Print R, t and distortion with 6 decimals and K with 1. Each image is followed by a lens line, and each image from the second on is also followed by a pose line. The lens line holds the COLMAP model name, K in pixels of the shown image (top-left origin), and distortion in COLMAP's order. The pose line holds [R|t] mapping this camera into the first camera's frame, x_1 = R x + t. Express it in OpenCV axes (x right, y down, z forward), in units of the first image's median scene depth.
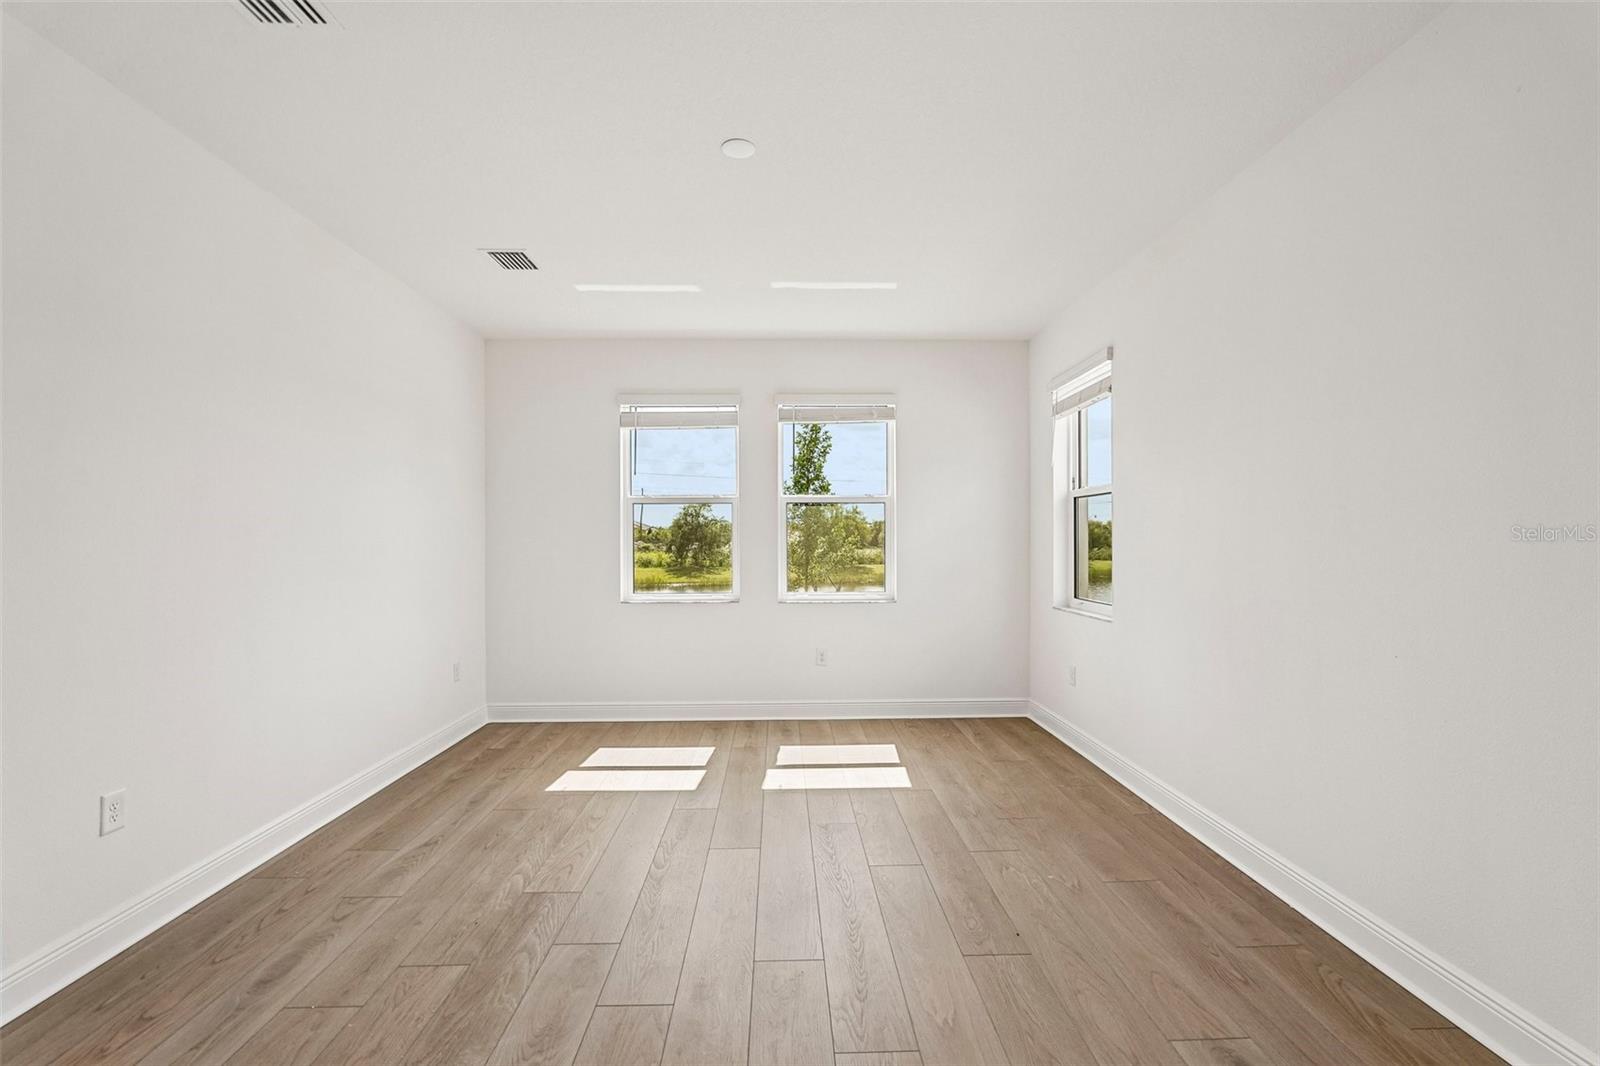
lens RADIAL K [[706.8, 0, 798.2], [0, 706.8, 529.8], [0, 0, 1]] dist [-0.010832, 0.006007]
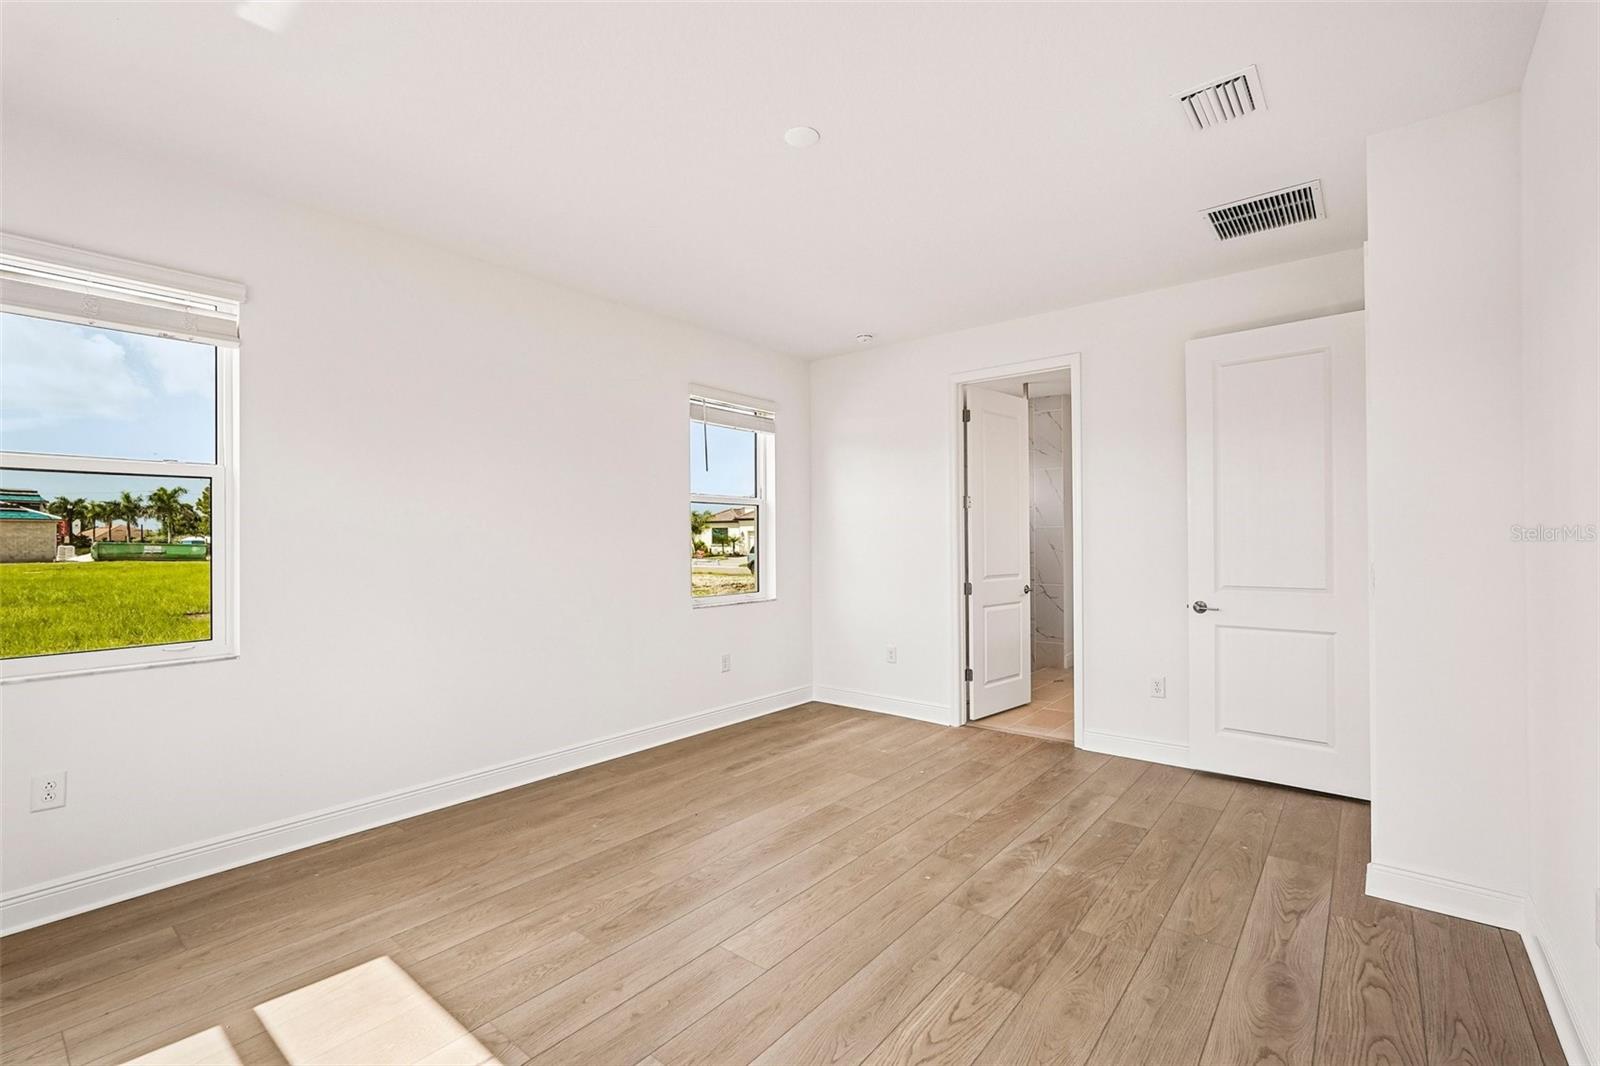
lens RADIAL K [[706.8, 0, 798.2], [0, 706.8, 540.7], [0, 0, 1]] dist [-0.010832, 0.006007]
pose [[-0.755900, 0.011089, 0.654593, -0.454065], [0.001815, 0.999888, -0.014842, 0.018823], [-0.654684, -0.010031, -0.755836, 1.110943]]
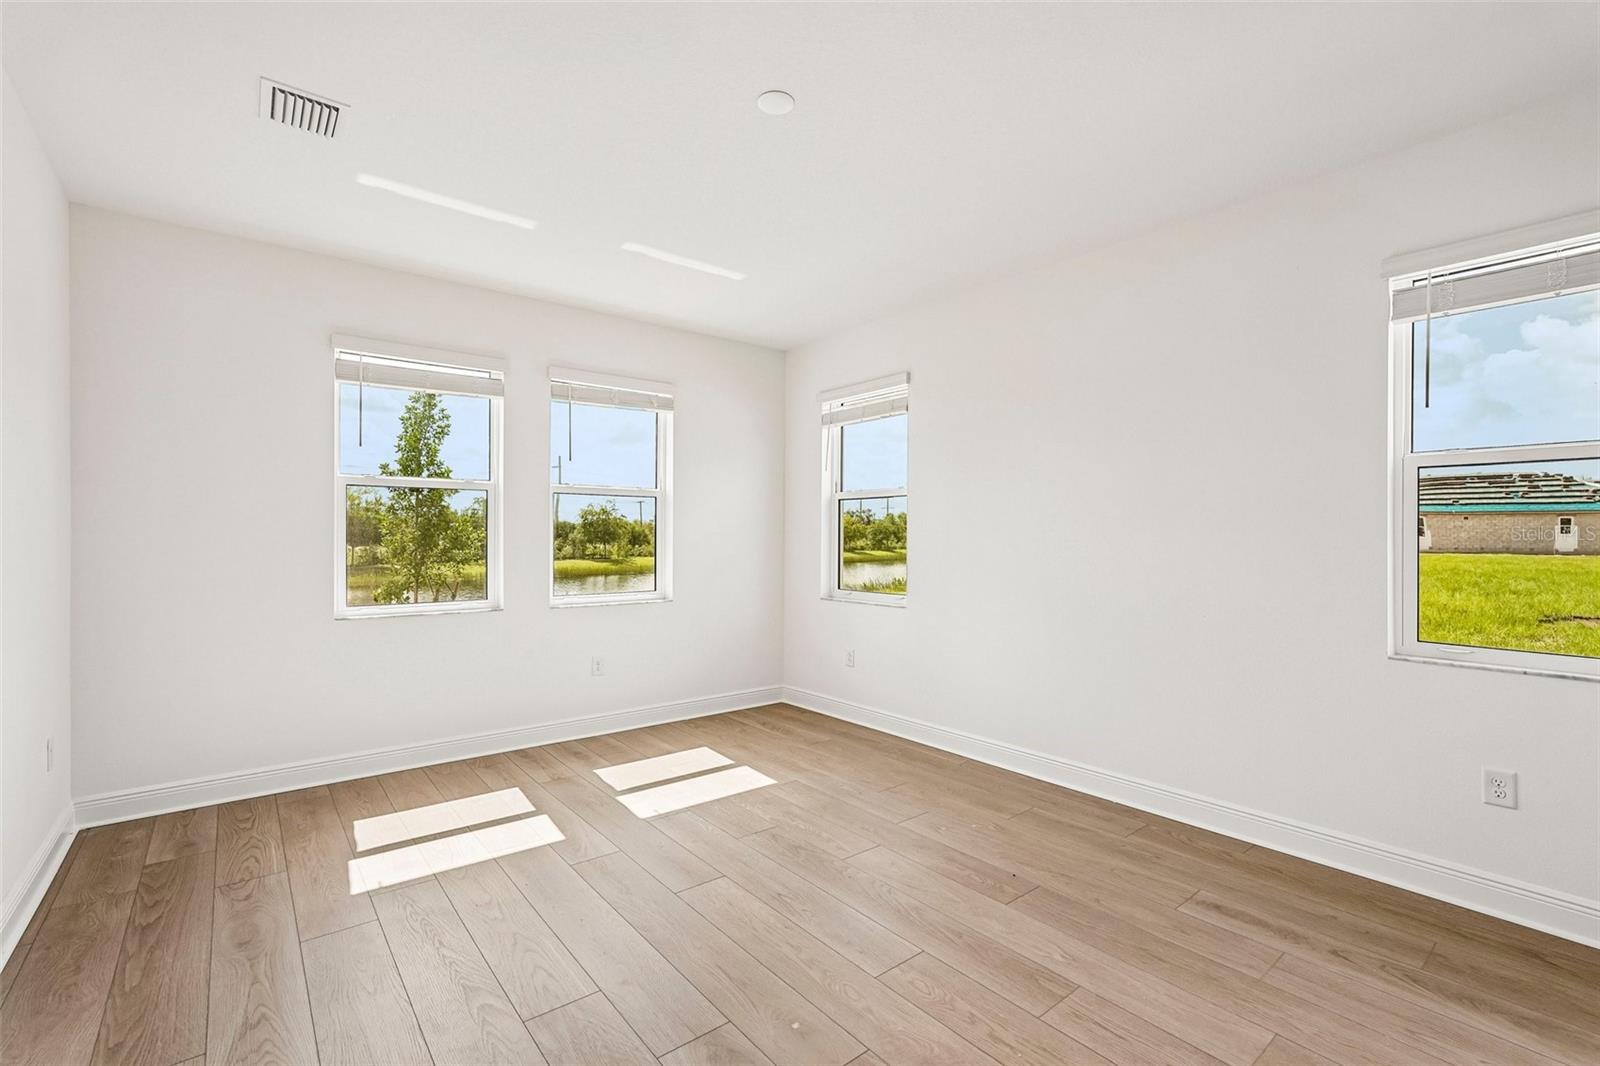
lens RADIAL K [[706.8, 0, 800.3], [0, 706.8, 533.9], [0, 0, 1]] dist [-0.010832, 0.006007]
pose [[0.794973, 0.008478, 0.606586, -0.386616], [-0.014657, 0.999879, 0.005234, 0.003963], [-0.606468, -0.013052, 0.795001, 0.165262]]
